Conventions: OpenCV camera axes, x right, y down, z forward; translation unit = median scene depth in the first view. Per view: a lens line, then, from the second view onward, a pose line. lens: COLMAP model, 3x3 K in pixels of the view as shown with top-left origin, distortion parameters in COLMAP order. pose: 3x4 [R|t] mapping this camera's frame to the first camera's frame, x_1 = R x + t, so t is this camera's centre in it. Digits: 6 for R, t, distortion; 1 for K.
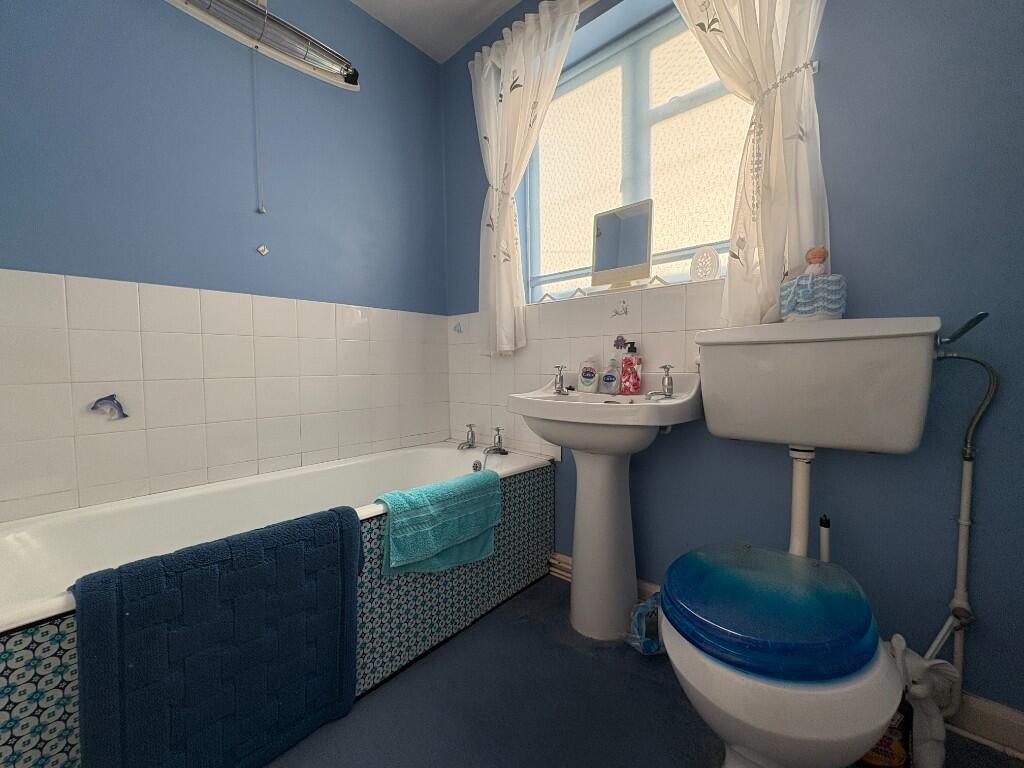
lens RADIAL K [[405.3, 0, 511.8], [0, 405.3, 383.3], [0, 0, 1]] dist [0.000065, -0.000434]
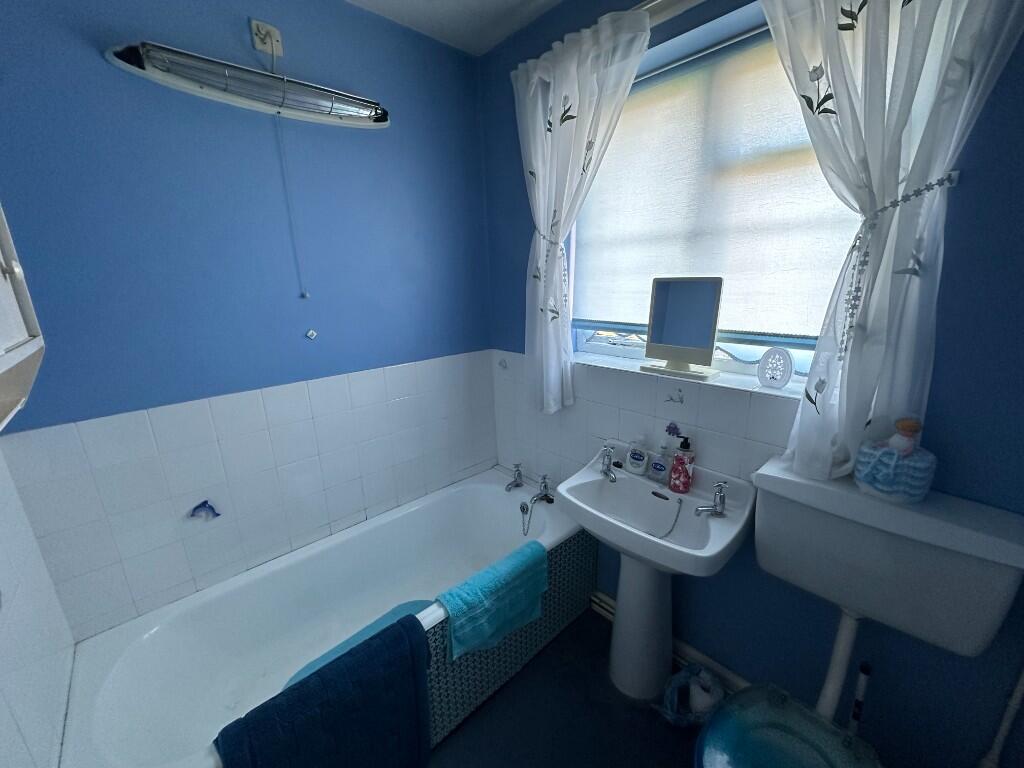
lens RADIAL K [[406.2, 0, 511.2], [0, 406.2, 384.6], [0, 0, 1]] dist [-0.003902, 0.000373]
pose [[0.994813, 0.009366, -0.101286, -0.018260], [0.012656, 0.976616, 0.214619, -0.414781], [0.100928, -0.214788, 0.971432, 0.045092]]
